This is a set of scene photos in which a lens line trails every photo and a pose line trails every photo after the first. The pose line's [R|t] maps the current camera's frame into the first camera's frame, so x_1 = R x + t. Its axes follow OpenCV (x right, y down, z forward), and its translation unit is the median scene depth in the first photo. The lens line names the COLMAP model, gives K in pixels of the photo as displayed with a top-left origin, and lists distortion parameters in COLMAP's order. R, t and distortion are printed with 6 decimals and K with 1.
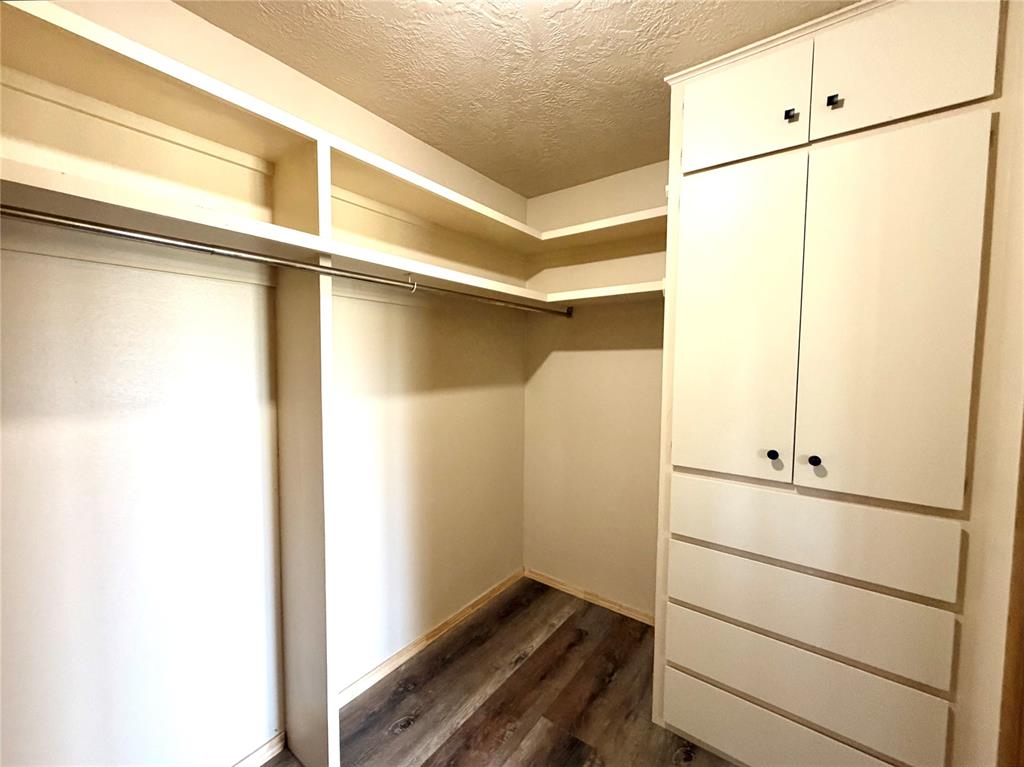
lens RADIAL K [[415.0, 0, 509.8], [0, 415.0, 383.5], [0, 0, 1]] dist [0.002342, -0.000166]
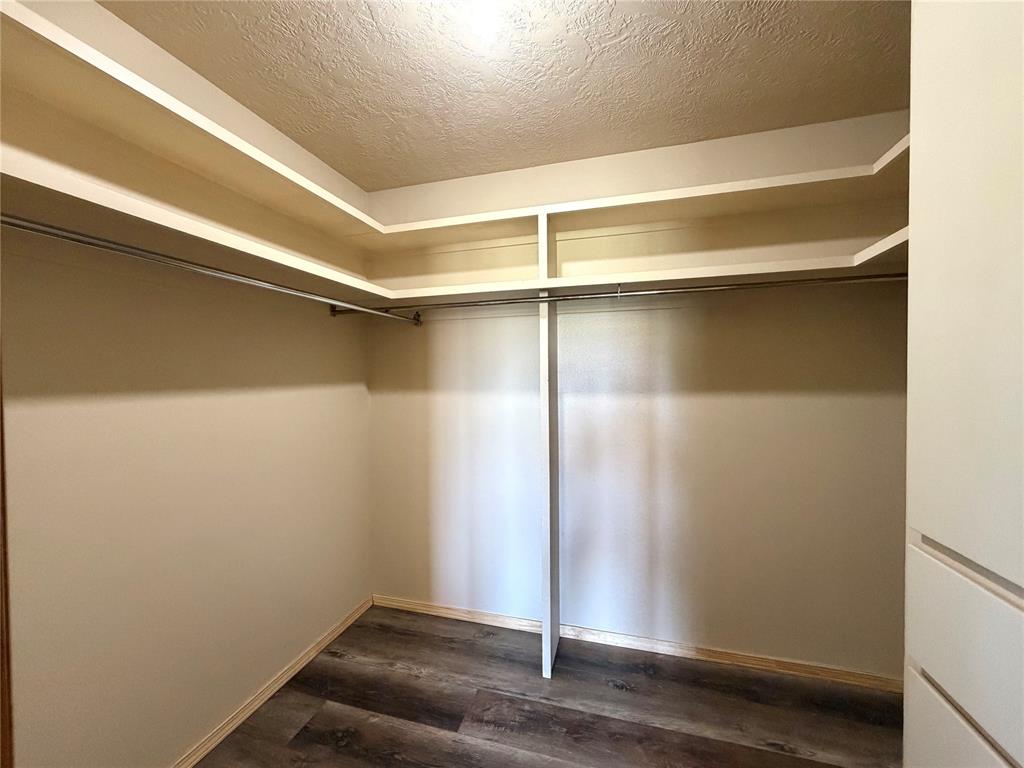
lens RADIAL K [[415.0, 0, 509.8], [0, 415.0, 384.0], [0, 0, 1]] dist [0.002342, -0.000166]
pose [[0.353125, 0.004711, -0.935564, 0.652949], [-0.038252, 0.999224, -0.009407, 0.031272], [0.934794, 0.039109, 0.353031, 0.287936]]
